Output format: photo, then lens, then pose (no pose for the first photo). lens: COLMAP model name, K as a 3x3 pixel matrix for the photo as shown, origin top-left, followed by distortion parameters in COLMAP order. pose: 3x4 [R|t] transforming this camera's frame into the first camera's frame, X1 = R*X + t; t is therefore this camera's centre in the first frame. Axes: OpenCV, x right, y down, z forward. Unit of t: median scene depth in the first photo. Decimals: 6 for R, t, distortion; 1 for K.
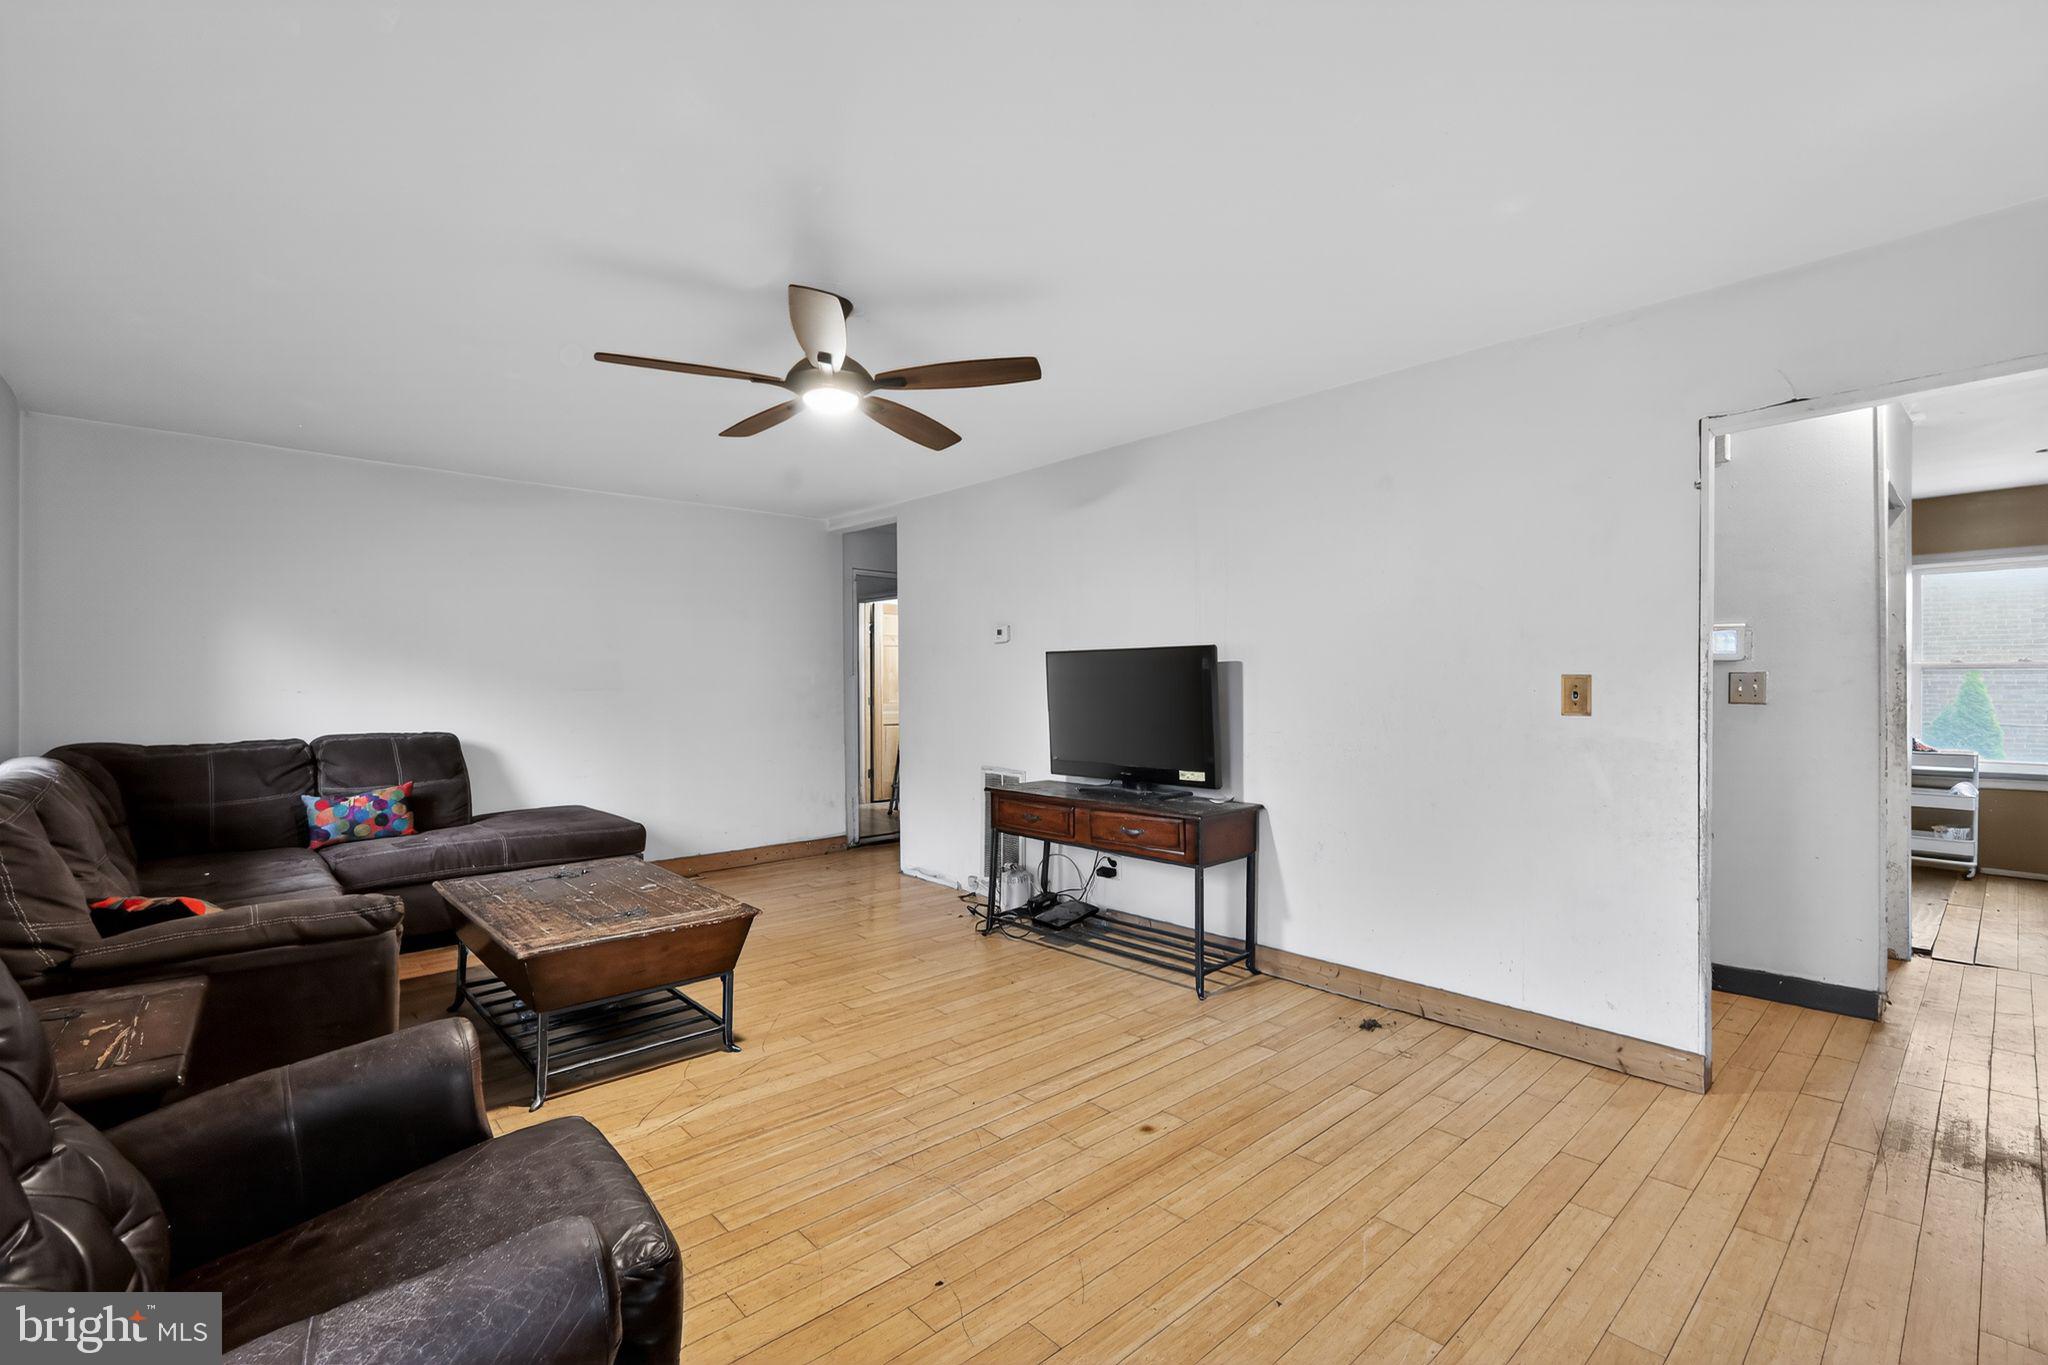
lens RADIAL K [[887.6, 0, 1024.1], [0, 887.6, 670.2], [0, 0, 1]] dist [0.004373, -0.000318]
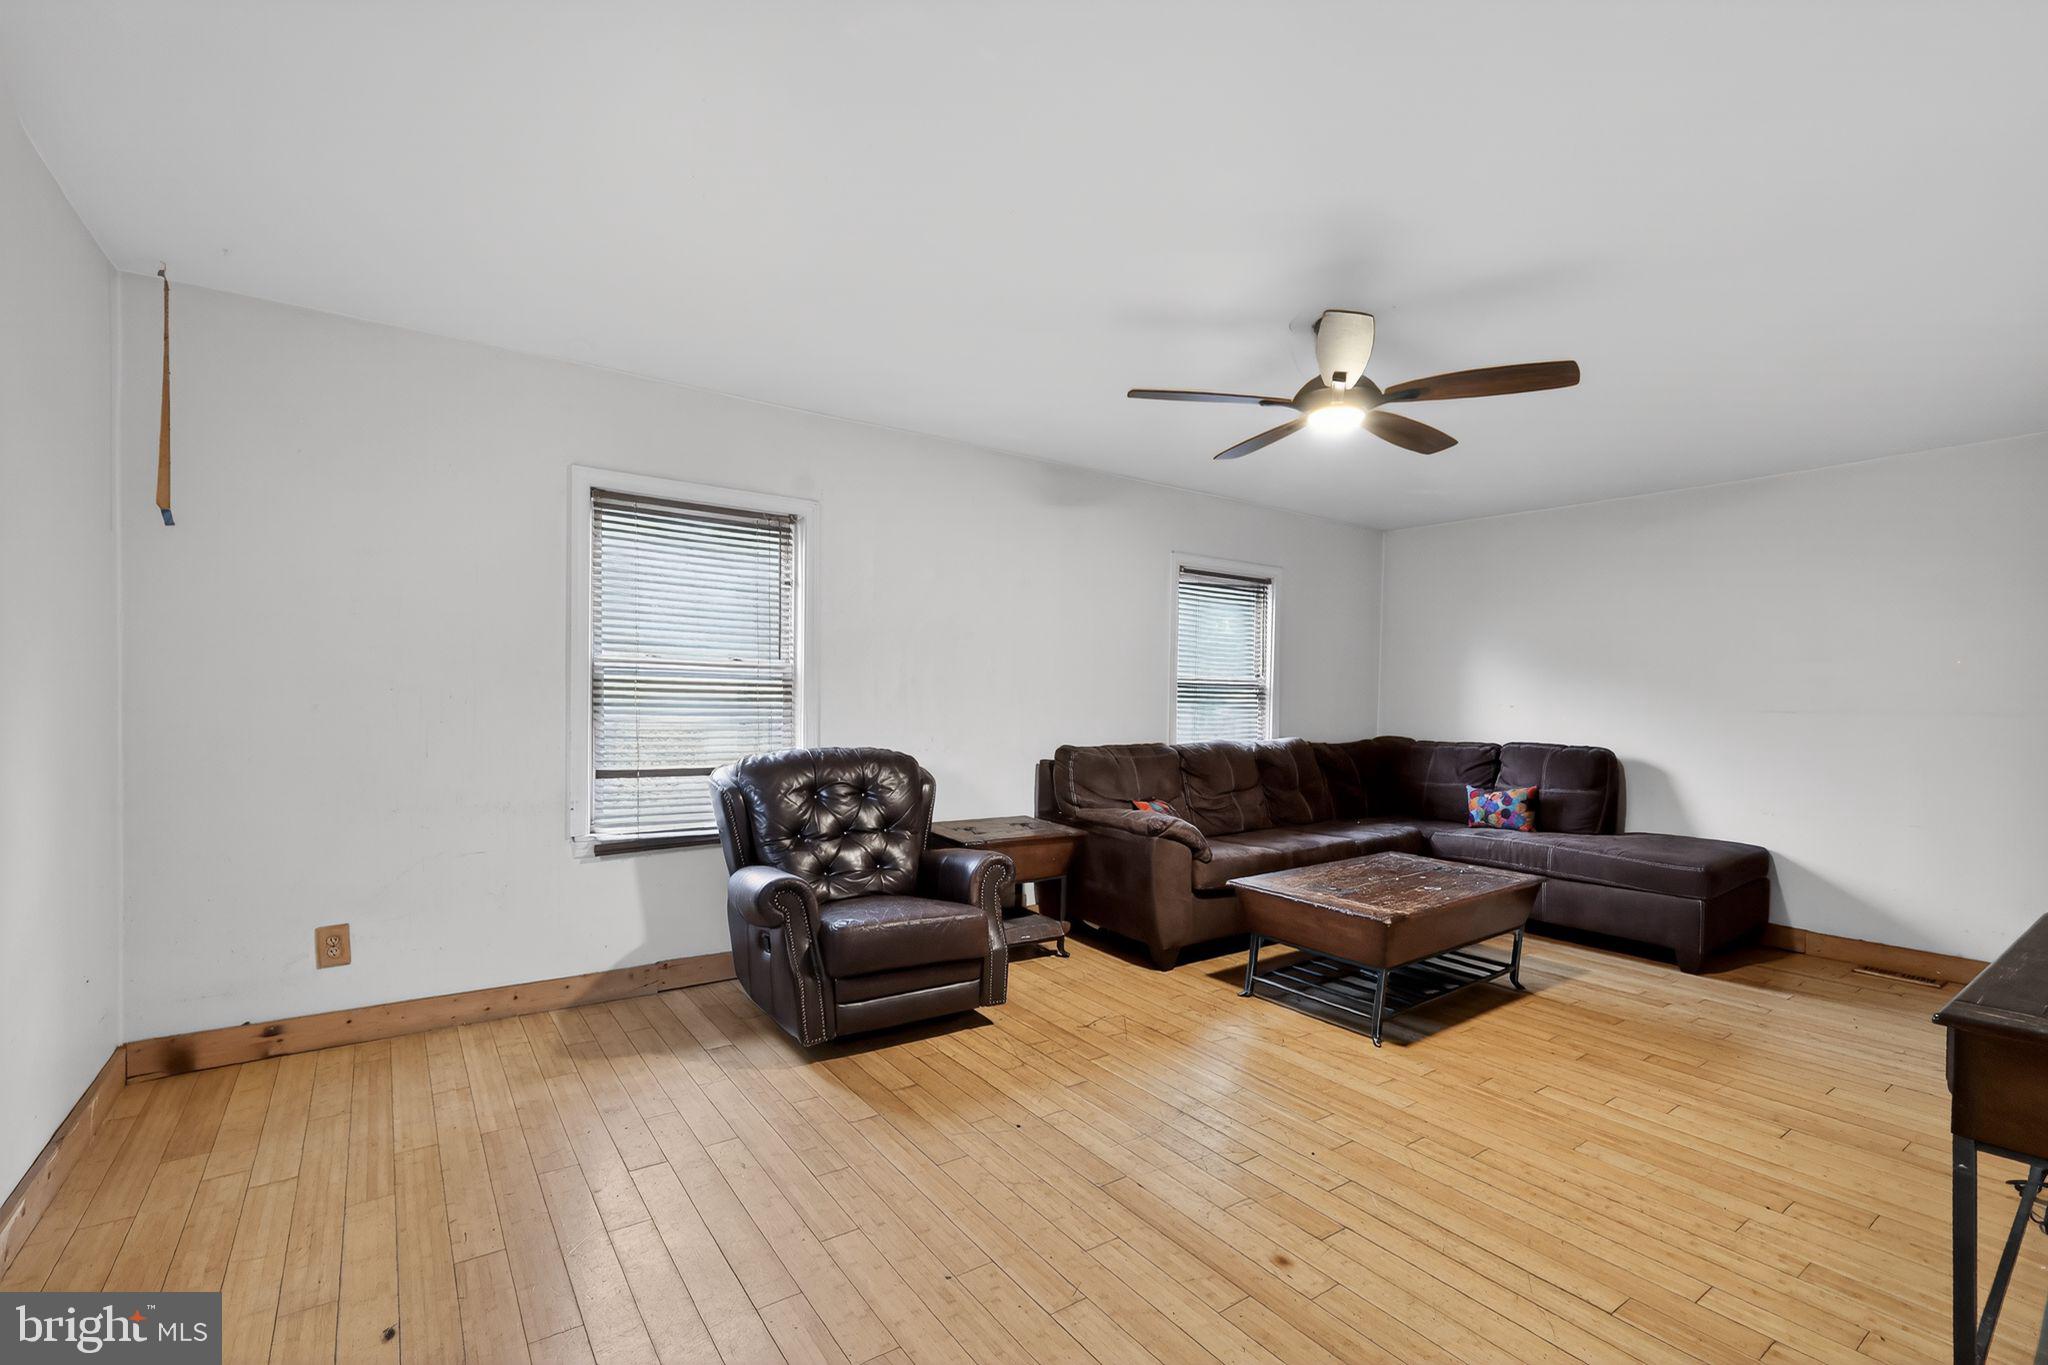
lens RADIAL K [[887.6, 0, 1030.8], [0, 887.6, 689.1], [0, 0, 1]] dist [0.004373, -0.000318]
pose [[-0.093051, -0.003590, -0.995655, 0.669775], [-0.000614, 0.999994, -0.003548, 0.006090], [0.995661, 0.000281, -0.093052, 0.597487]]
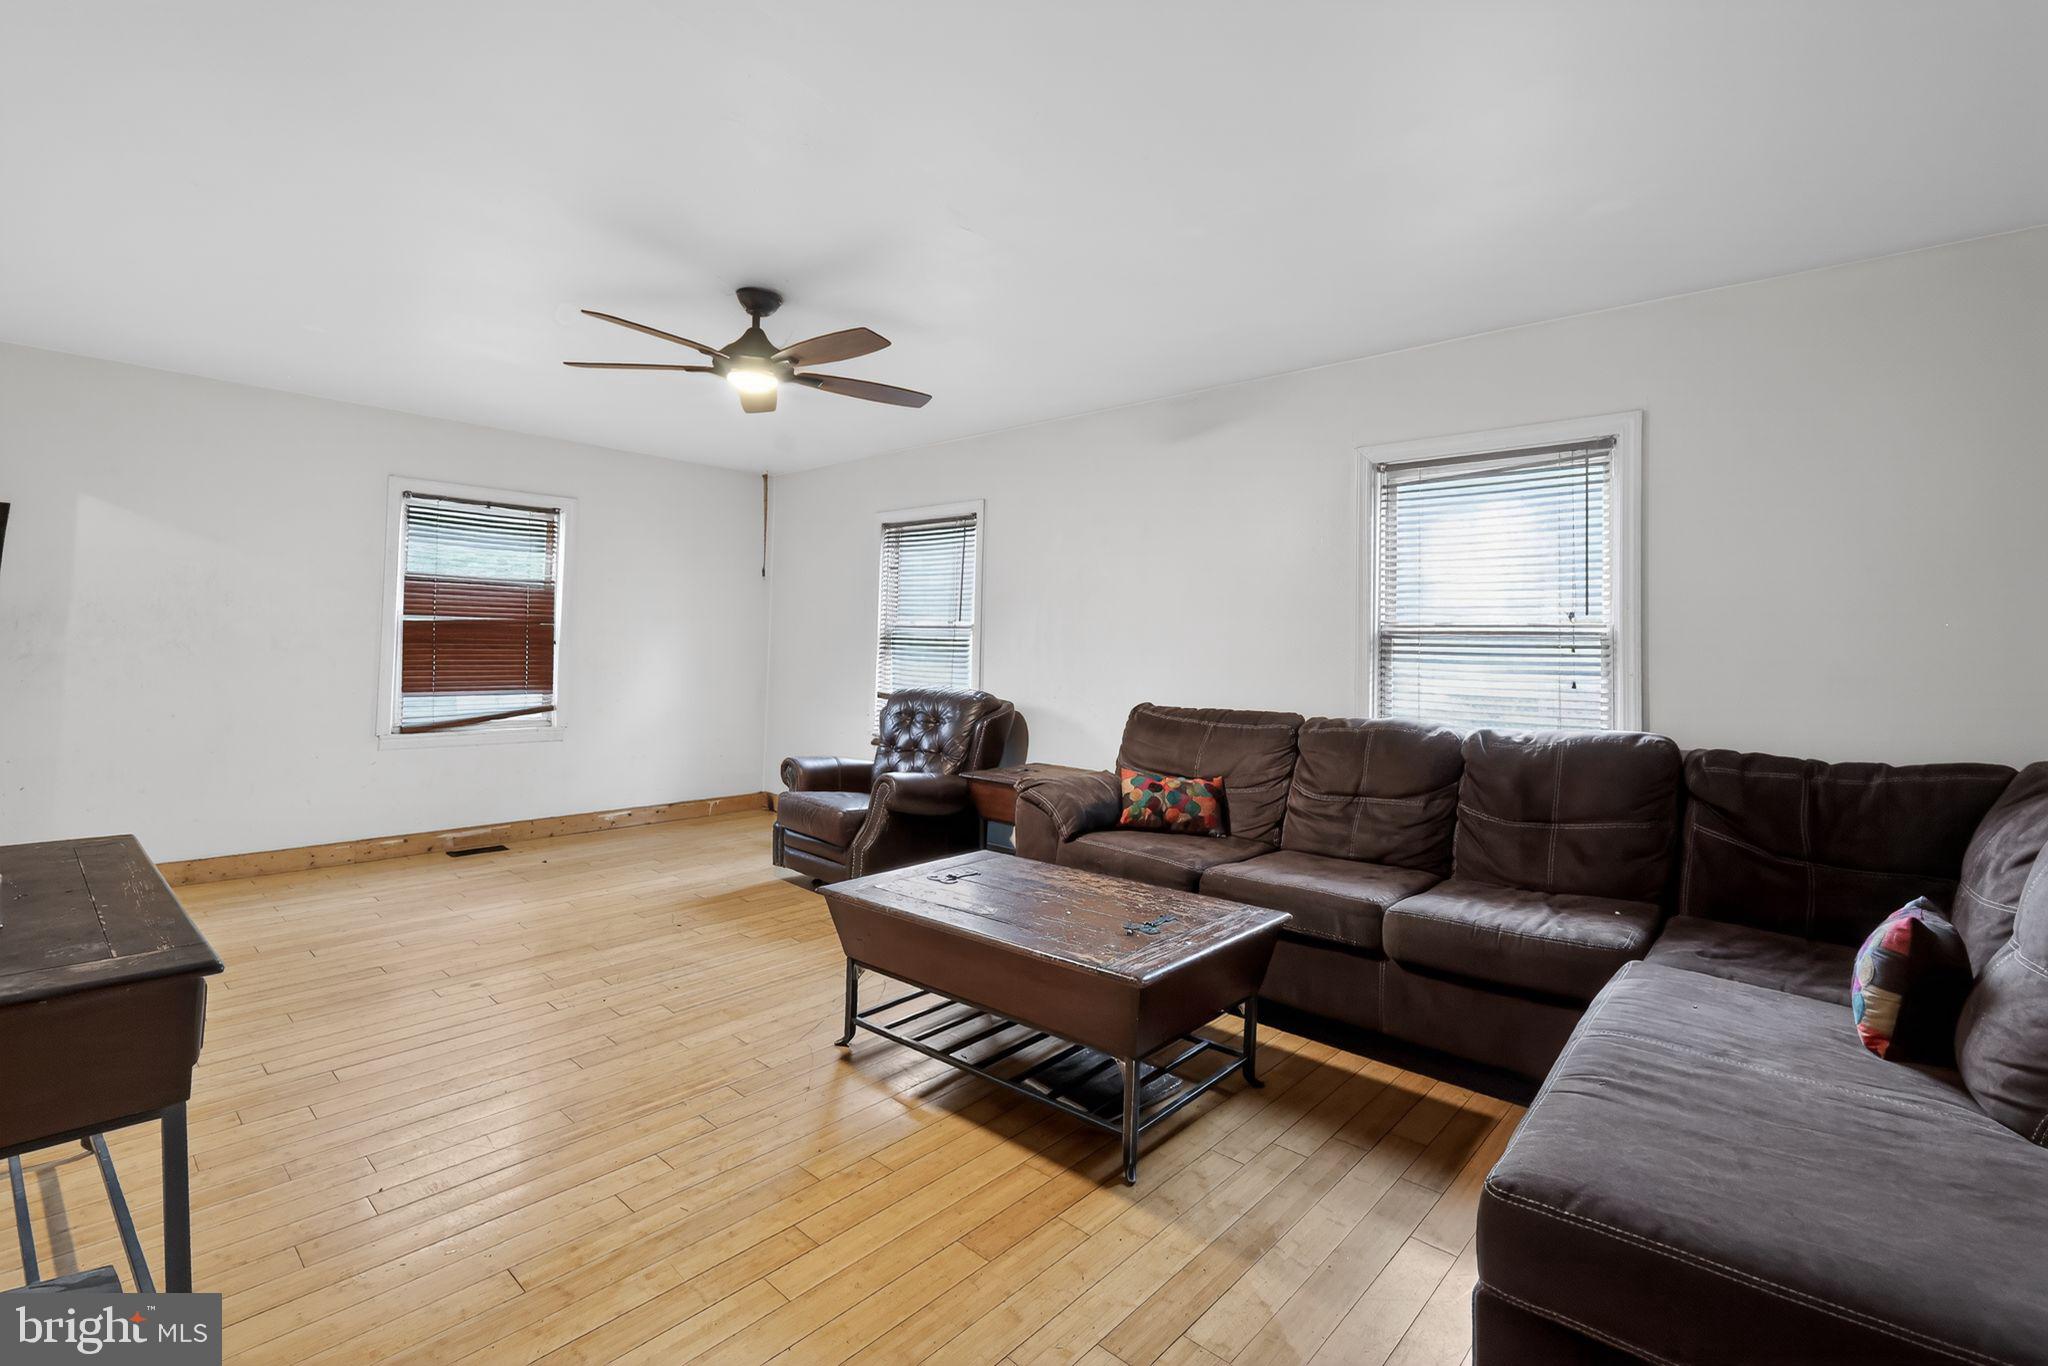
lens RADIAL K [[887.6, 0, 1068.4], [0, 887.6, 652.2], [0, 0, 1]] dist [0.004373, -0.000318]
pose [[-0.988788, -0.001091, -0.149322, -0.370103], [-0.001510, 0.999995, 0.002694, 0.012010], [0.149318, 0.002889, -0.988785, 1.708153]]
